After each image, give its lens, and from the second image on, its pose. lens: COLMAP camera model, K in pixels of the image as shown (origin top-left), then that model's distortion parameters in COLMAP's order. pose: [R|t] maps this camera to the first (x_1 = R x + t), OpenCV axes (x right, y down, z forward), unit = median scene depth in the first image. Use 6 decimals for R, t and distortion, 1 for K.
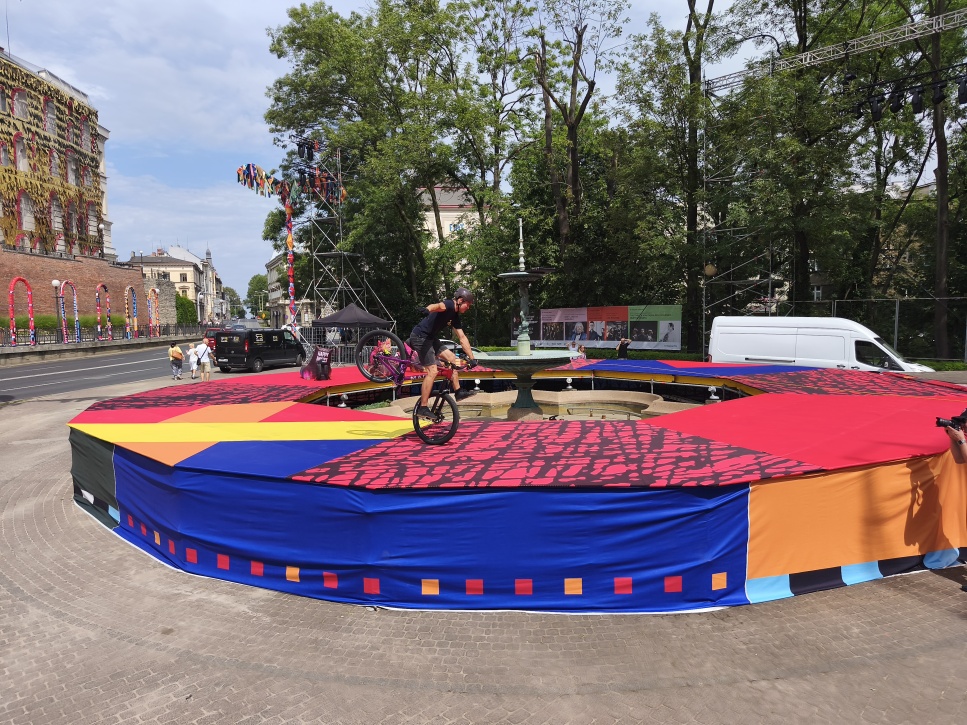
lens RADIAL K [[723.3, 0, 483.8], [0, 723.3, 368.1], [0, 0, 1]] dist [0.052824, -0.002689]
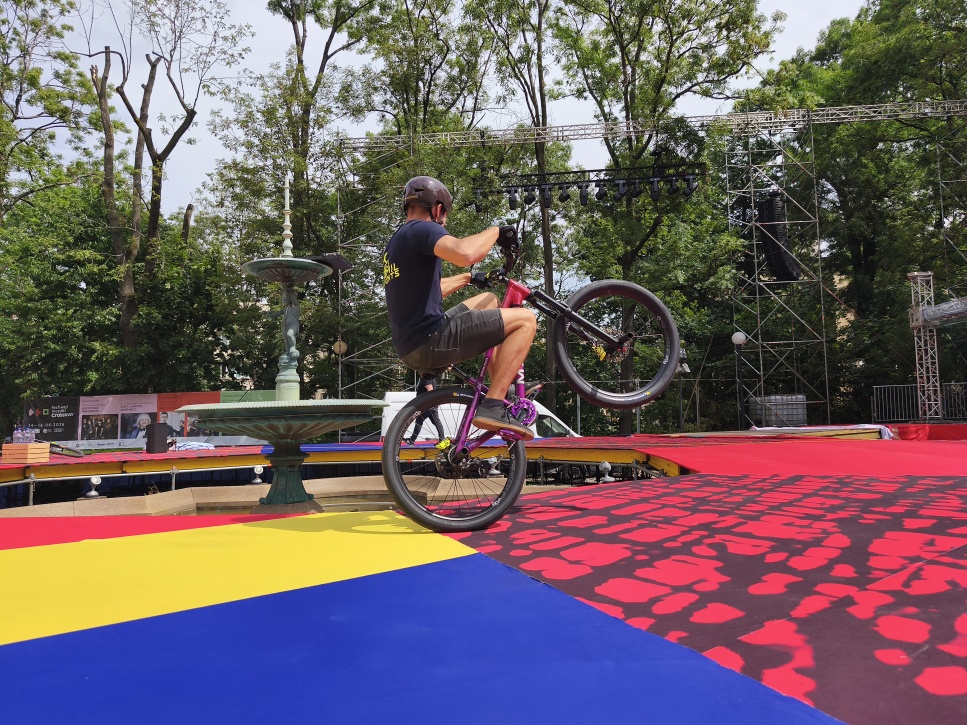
lens RADIAL K [[675.5, 0, 472.9], [0, 675.5, 364.1], [0, 0, 1]] dist [-0.000531, -0.009572]
pose [[0.728271, 0.056878, 0.682924, -0.089012], [0.071542, 0.984794, -0.158312, 0.019038], [-0.681544, 0.164152, 0.713128, 0.225304]]
